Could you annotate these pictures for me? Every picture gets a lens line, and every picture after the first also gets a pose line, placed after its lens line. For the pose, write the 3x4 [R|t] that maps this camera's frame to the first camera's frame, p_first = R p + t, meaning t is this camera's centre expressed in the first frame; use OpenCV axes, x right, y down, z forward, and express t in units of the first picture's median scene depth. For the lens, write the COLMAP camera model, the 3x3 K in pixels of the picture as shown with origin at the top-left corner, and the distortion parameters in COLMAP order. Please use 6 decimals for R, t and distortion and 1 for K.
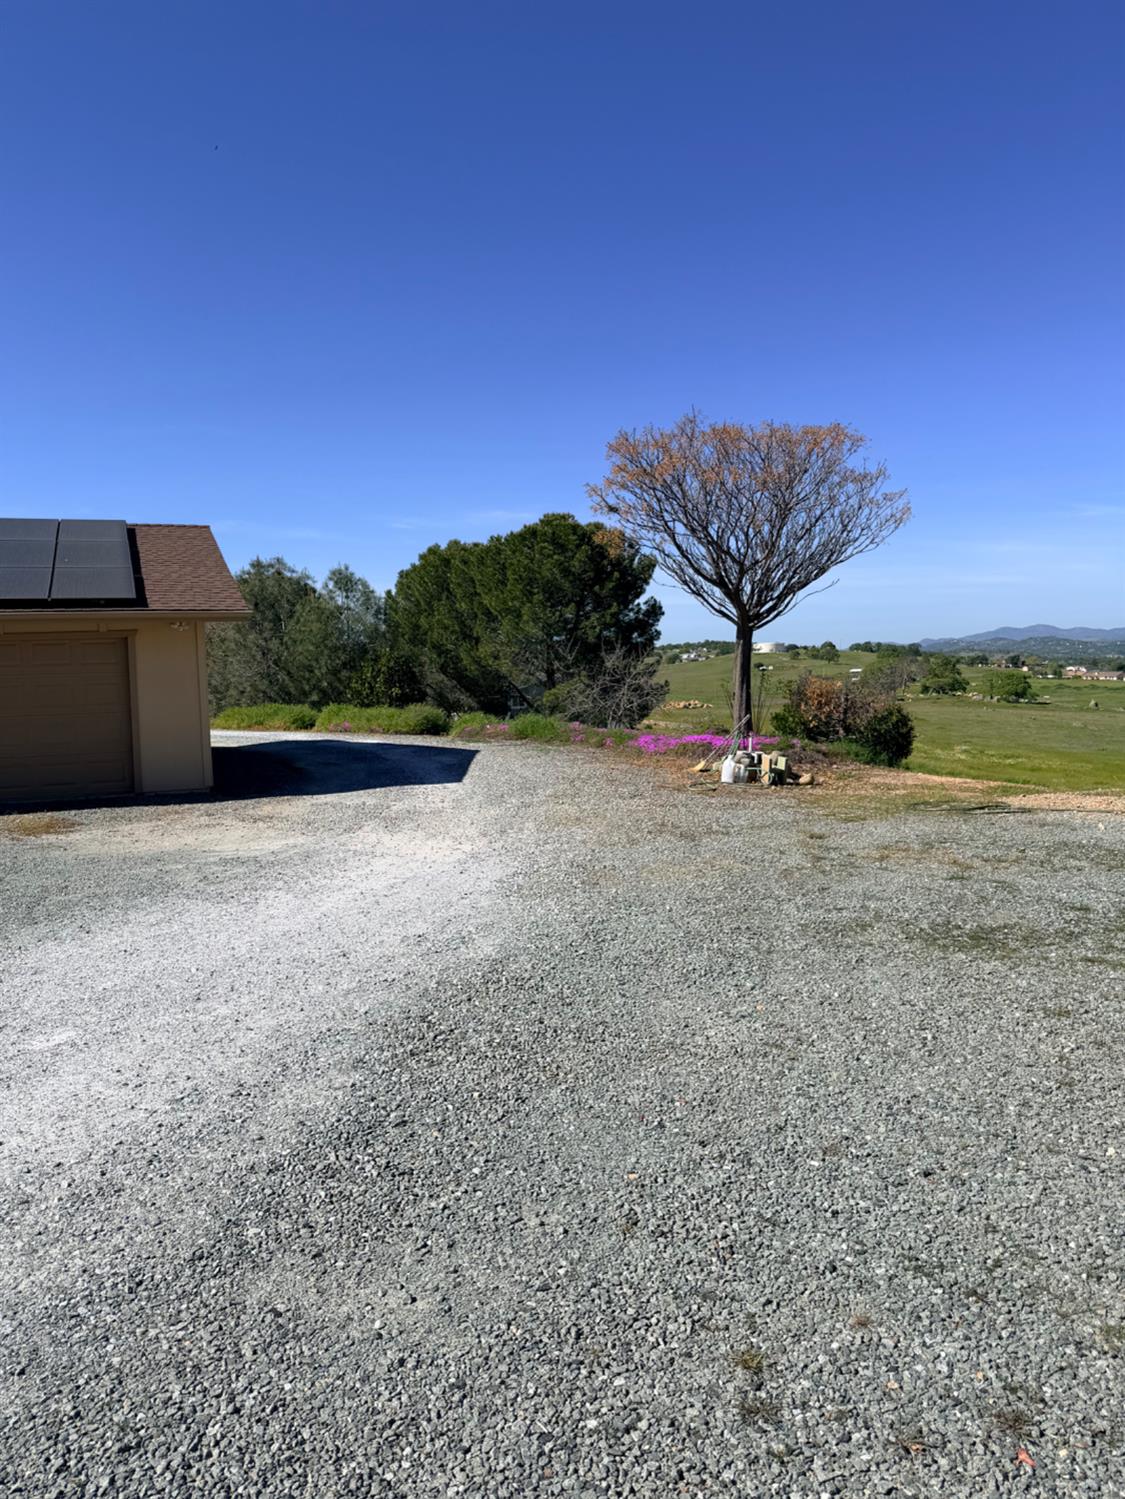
lens RADIAL K [[1053.3, 0, 558.4], [0, 1053.3, 747.6], [0, 0, 1]] dist [0.001269, -0.001476]
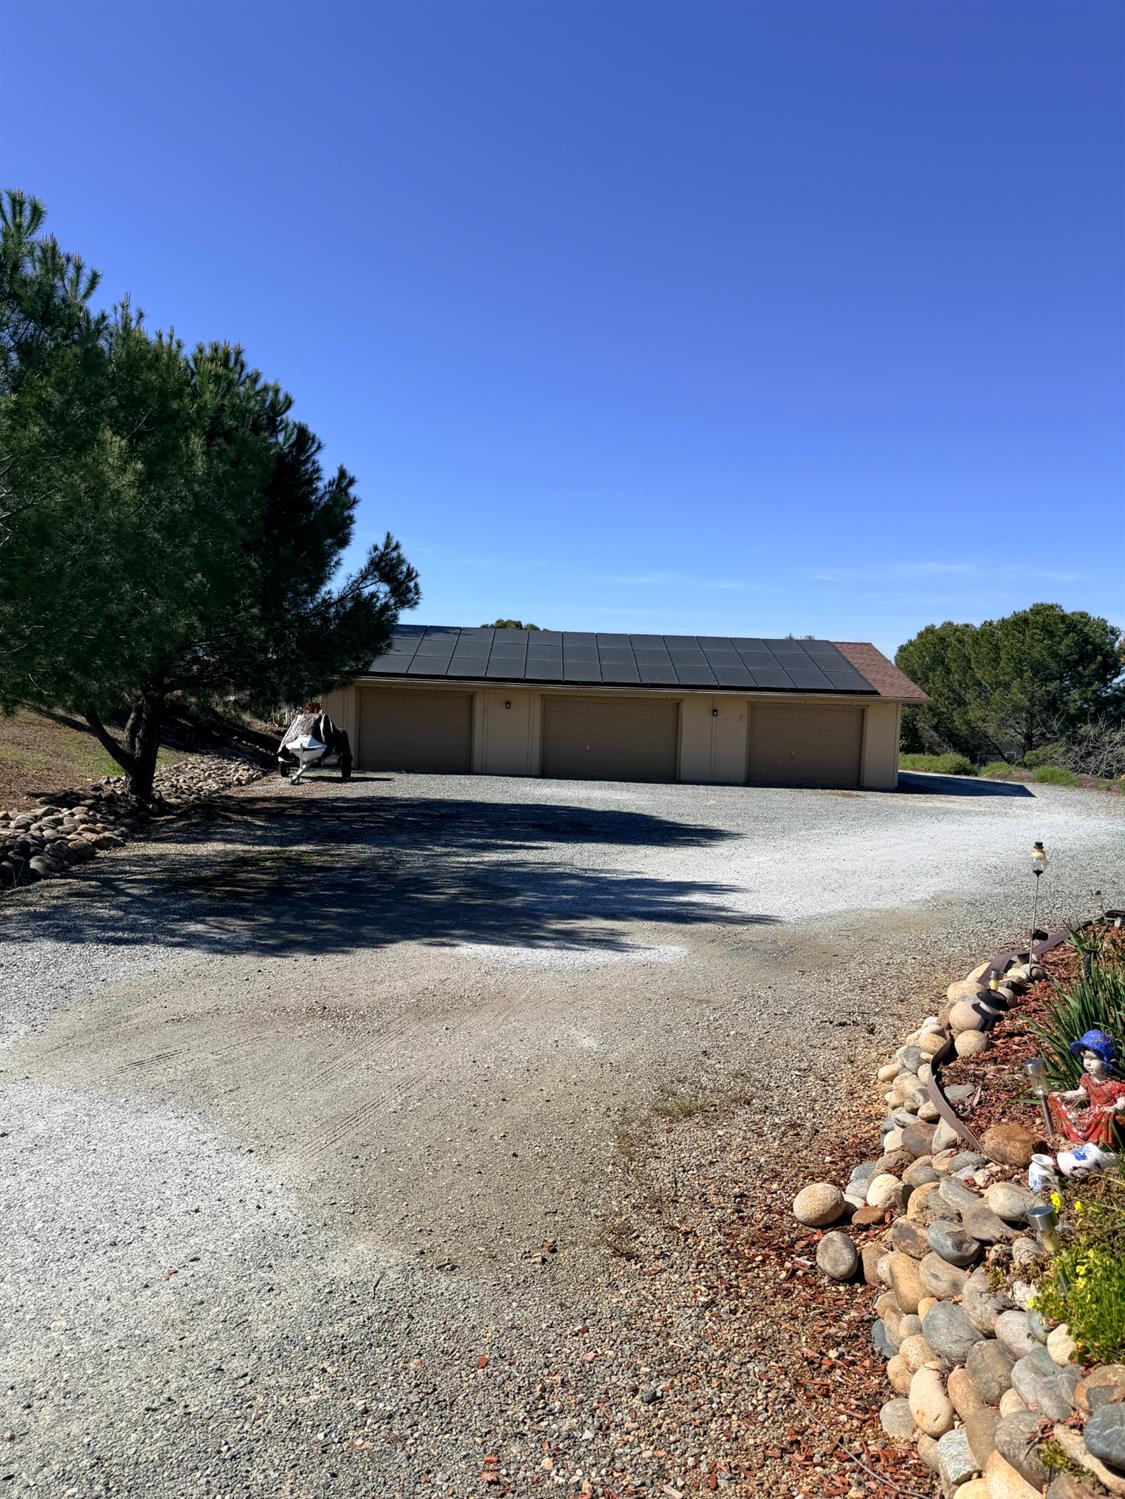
lens RADIAL K [[1053.3, 0, 569.8], [0, 1053.3, 747.7], [0, 0, 1]] dist [0.001269, -0.001476]
pose [[0.929410, 0.070770, -0.362199, -0.060450], [-0.087225, 0.995759, -0.029259, 0.022439], [0.358592, 0.058787, 0.931642, -0.303098]]
